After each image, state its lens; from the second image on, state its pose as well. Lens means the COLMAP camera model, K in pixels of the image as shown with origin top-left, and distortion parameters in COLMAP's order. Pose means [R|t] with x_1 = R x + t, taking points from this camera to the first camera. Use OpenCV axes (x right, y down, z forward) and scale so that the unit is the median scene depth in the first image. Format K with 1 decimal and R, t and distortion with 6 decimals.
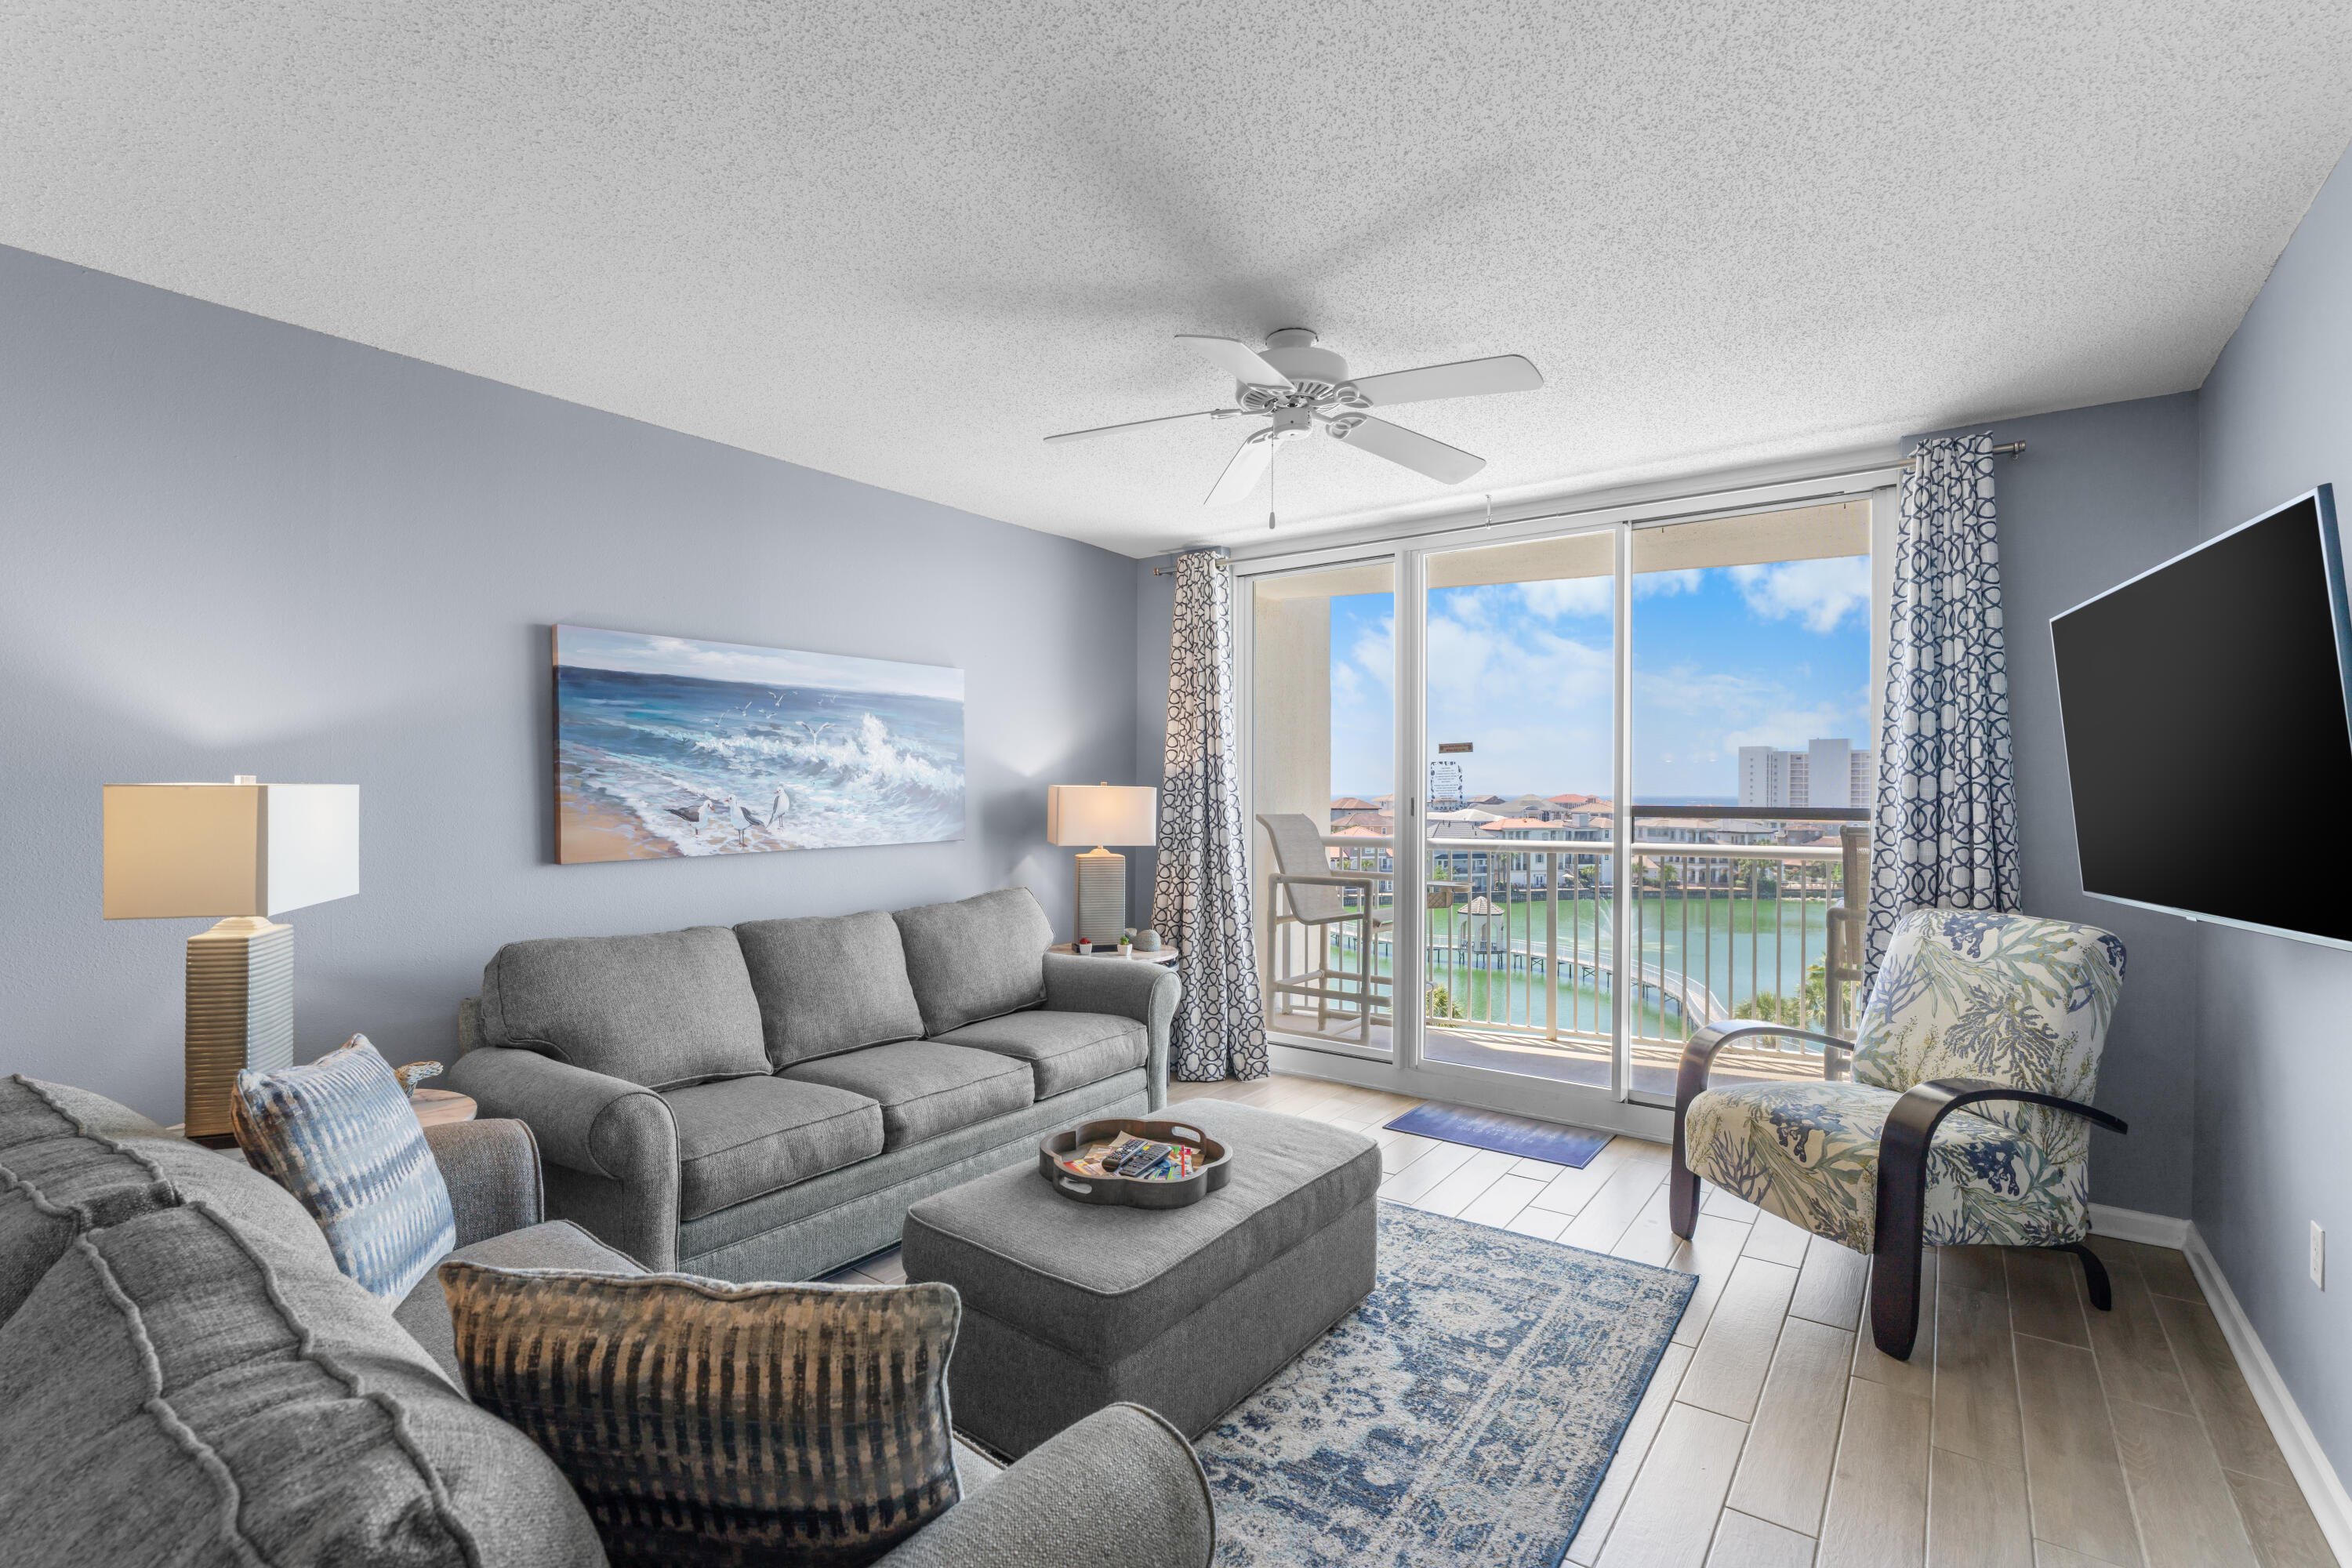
lens RADIAL K [[1062.2, 0, 1169.8], [0, 1062.2, 779.4], [0, 0, 1]] dist [-0.007850, 0.003532]
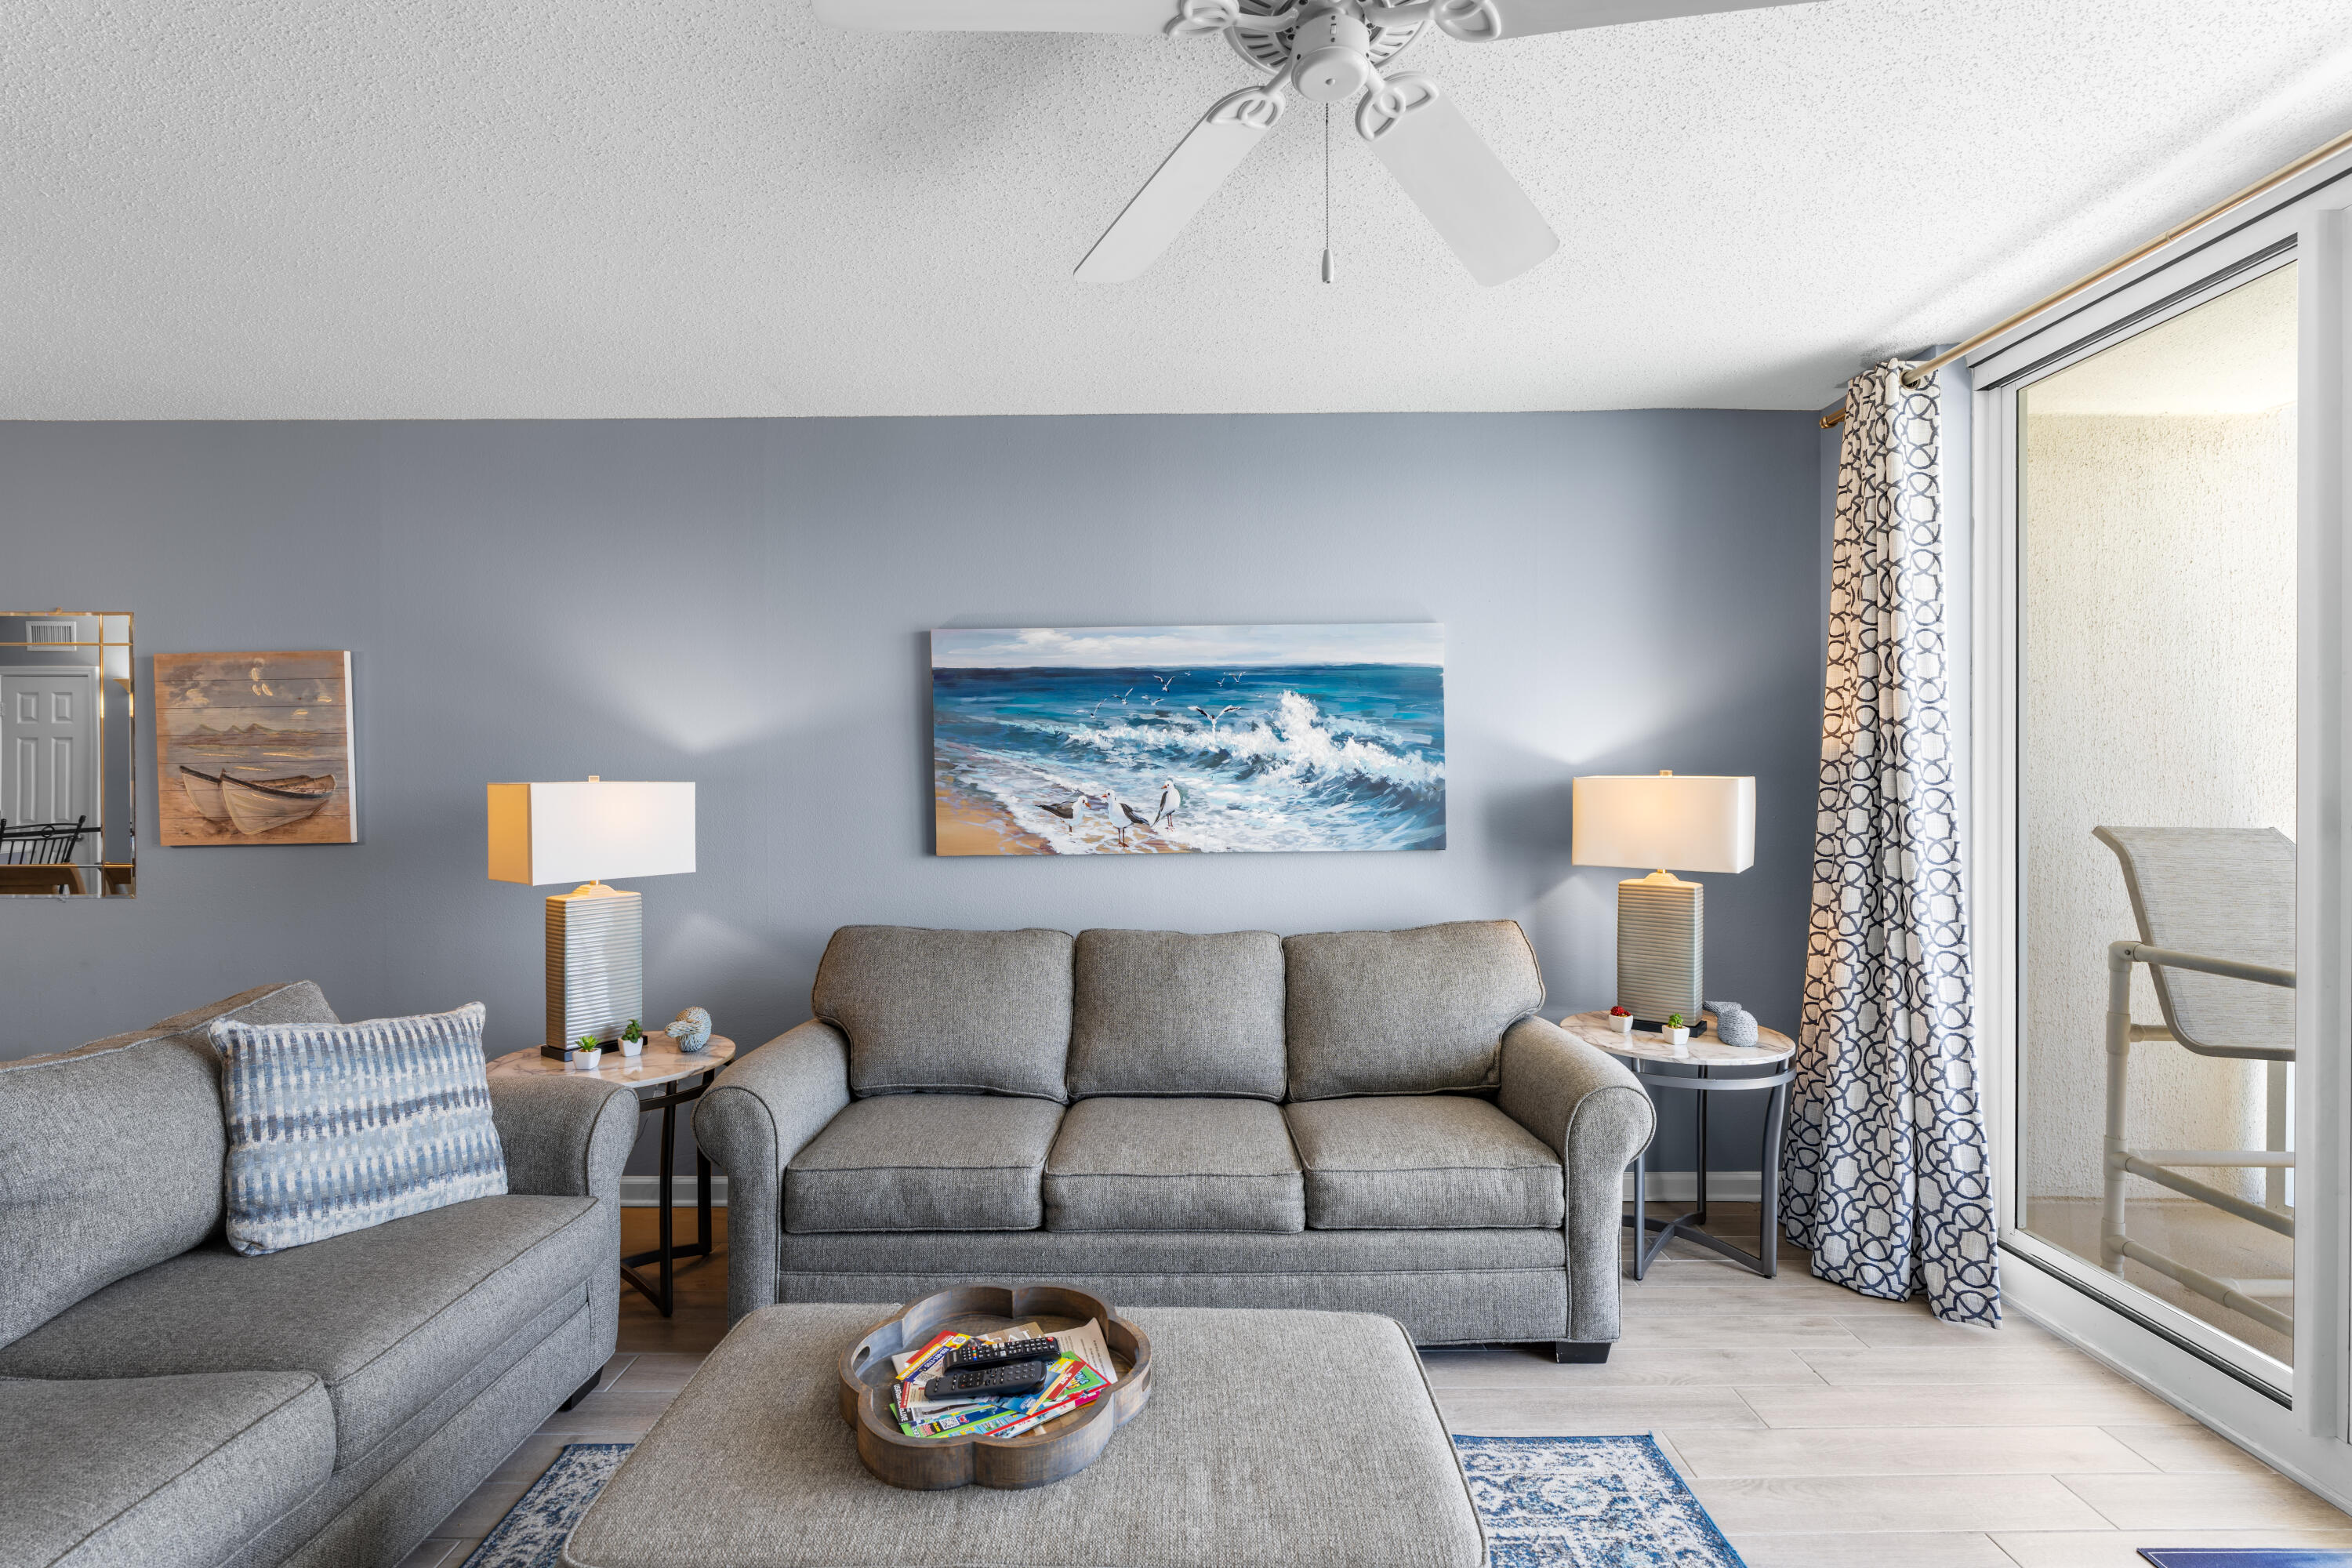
lens RADIAL K [[1062.2, 0, 1169.8], [0, 1062.2, 779.4], [0, 0, 1]] dist [-0.007850, 0.003532]
pose [[0.593207, -0.007525, -0.805015, 0.351290], [0.012448, 0.999923, -0.000174, 0.005701], [0.804954, -0.009917, 0.593255, 0.469866]]
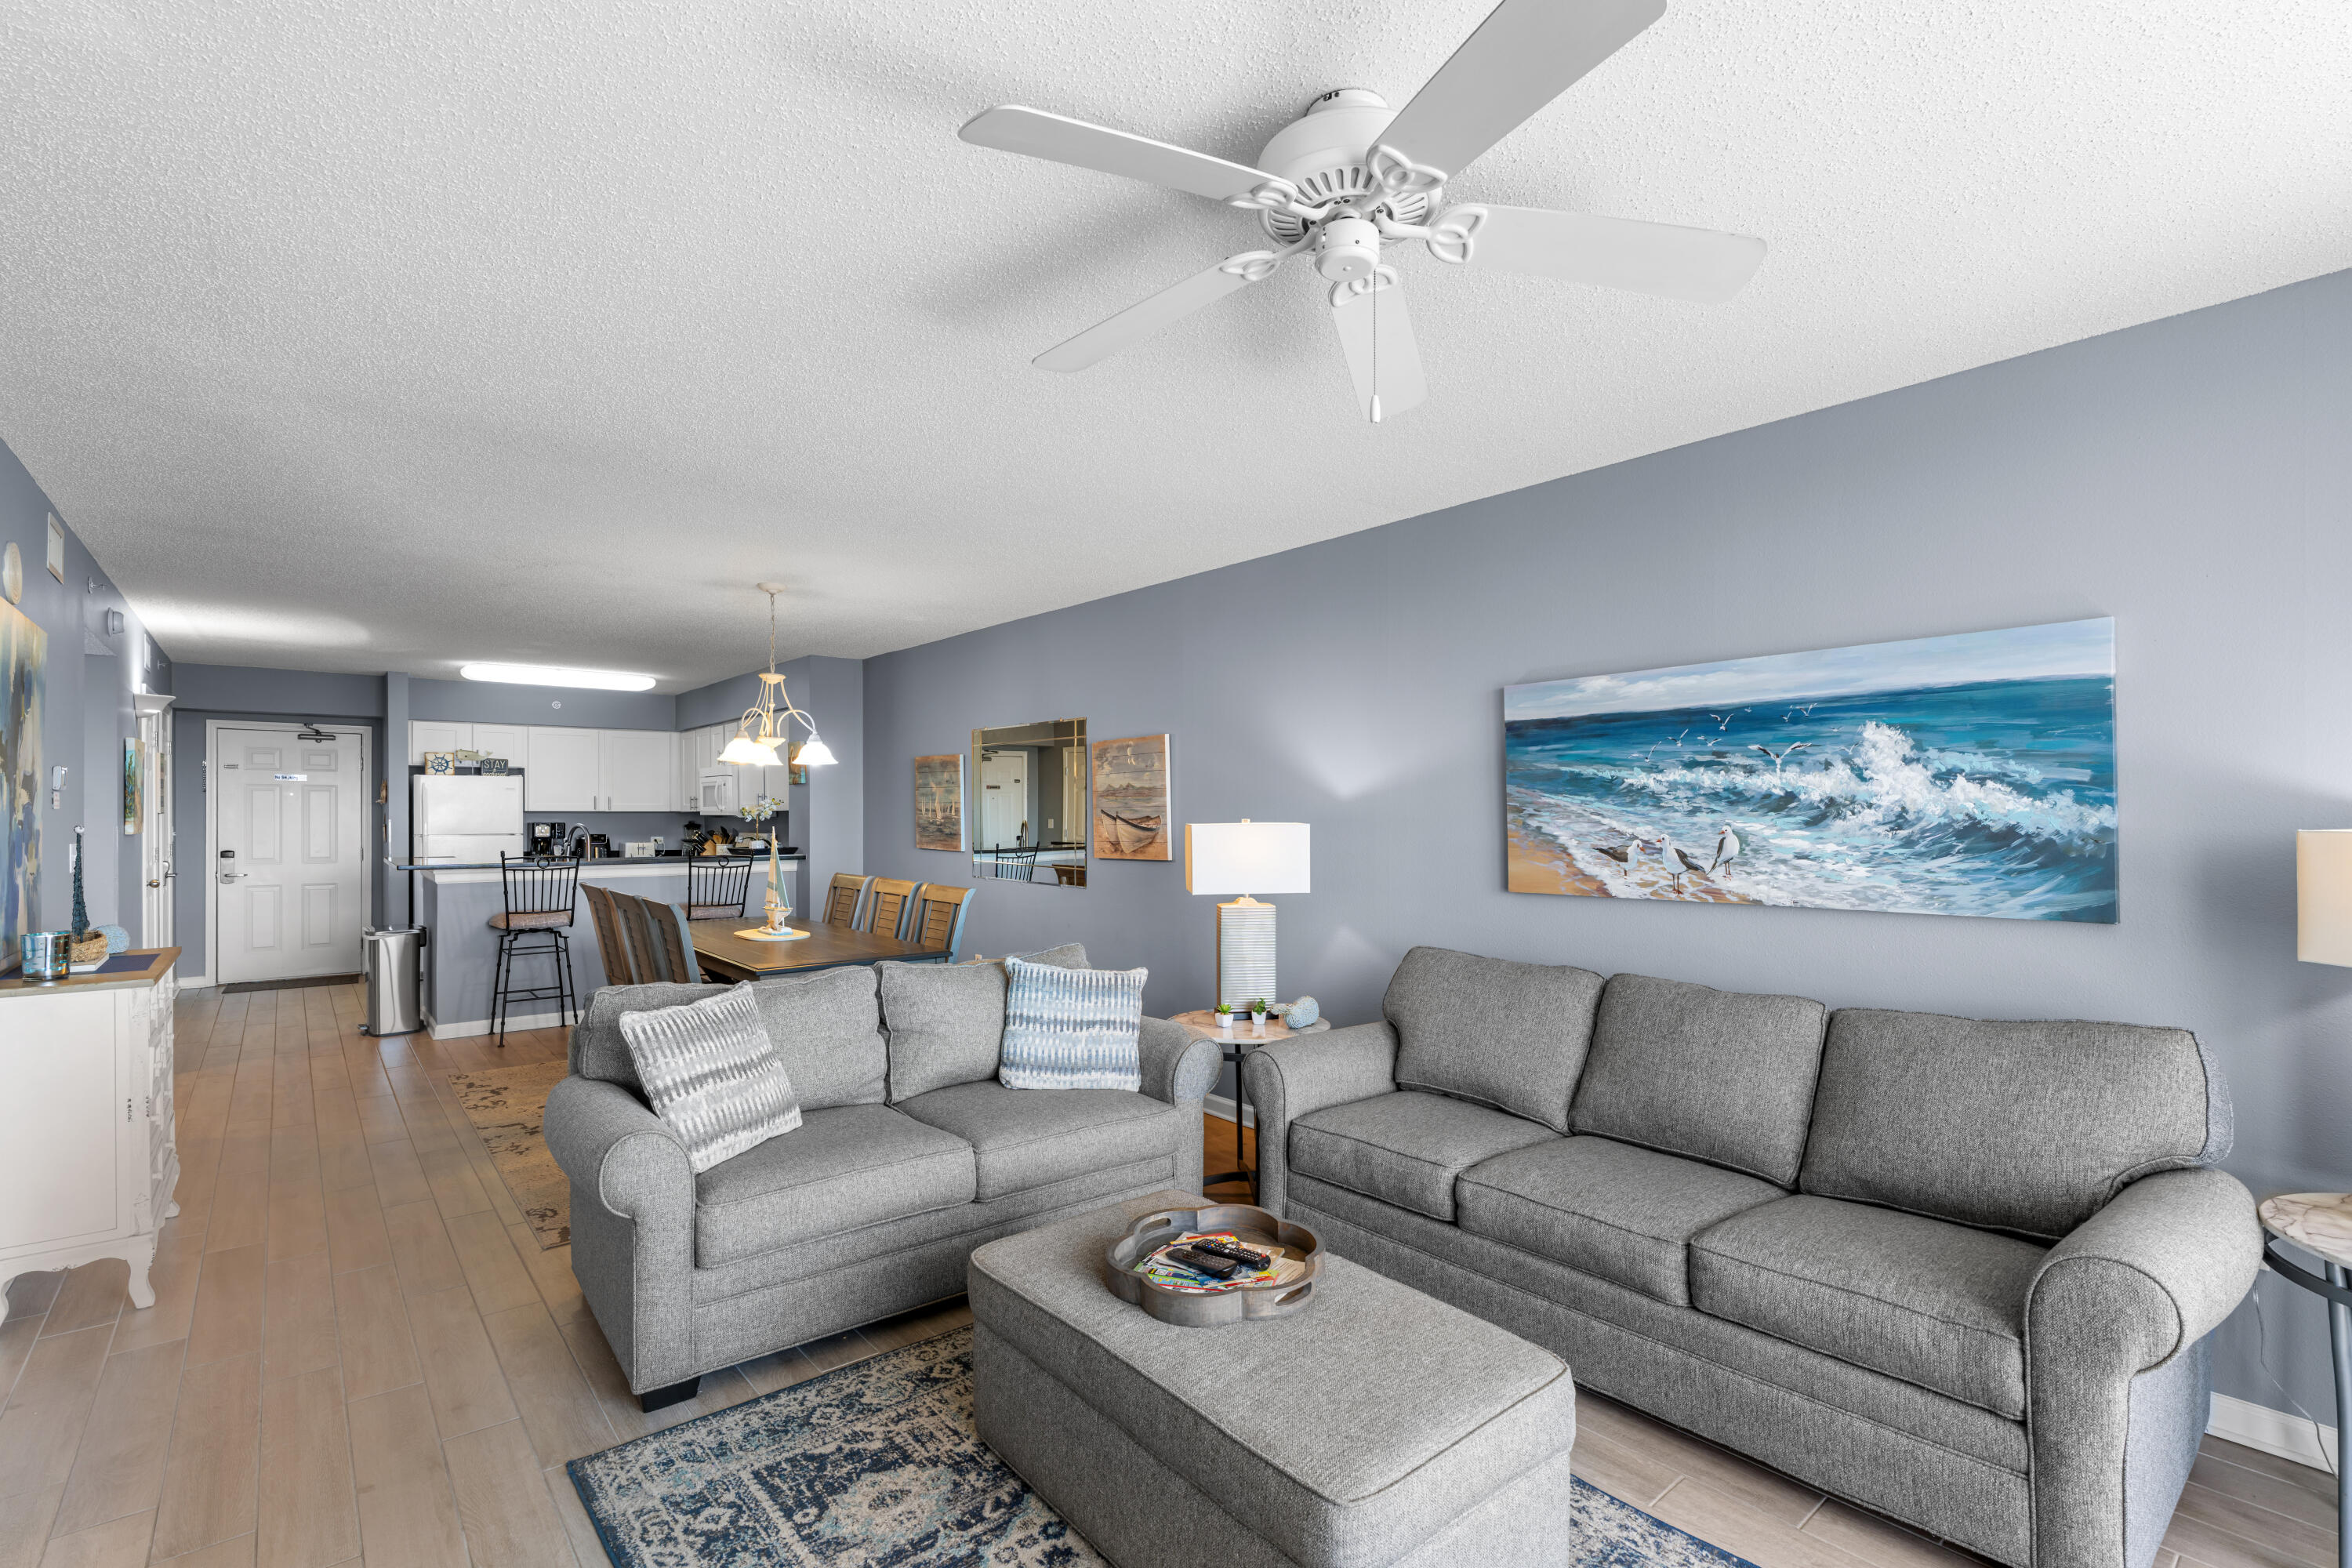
lens RADIAL K [[1068.7, 0, 1177.1], [0, 1068.7, 802.8], [0, 0, 1]] dist [-0.006729, 0.001043]
pose [[-0.236182, -0.009788, -0.971659, 0.547924], [0.011154, 0.999856, -0.012783, -0.005636], [0.971645, -0.013857, -0.236039, 0.776791]]
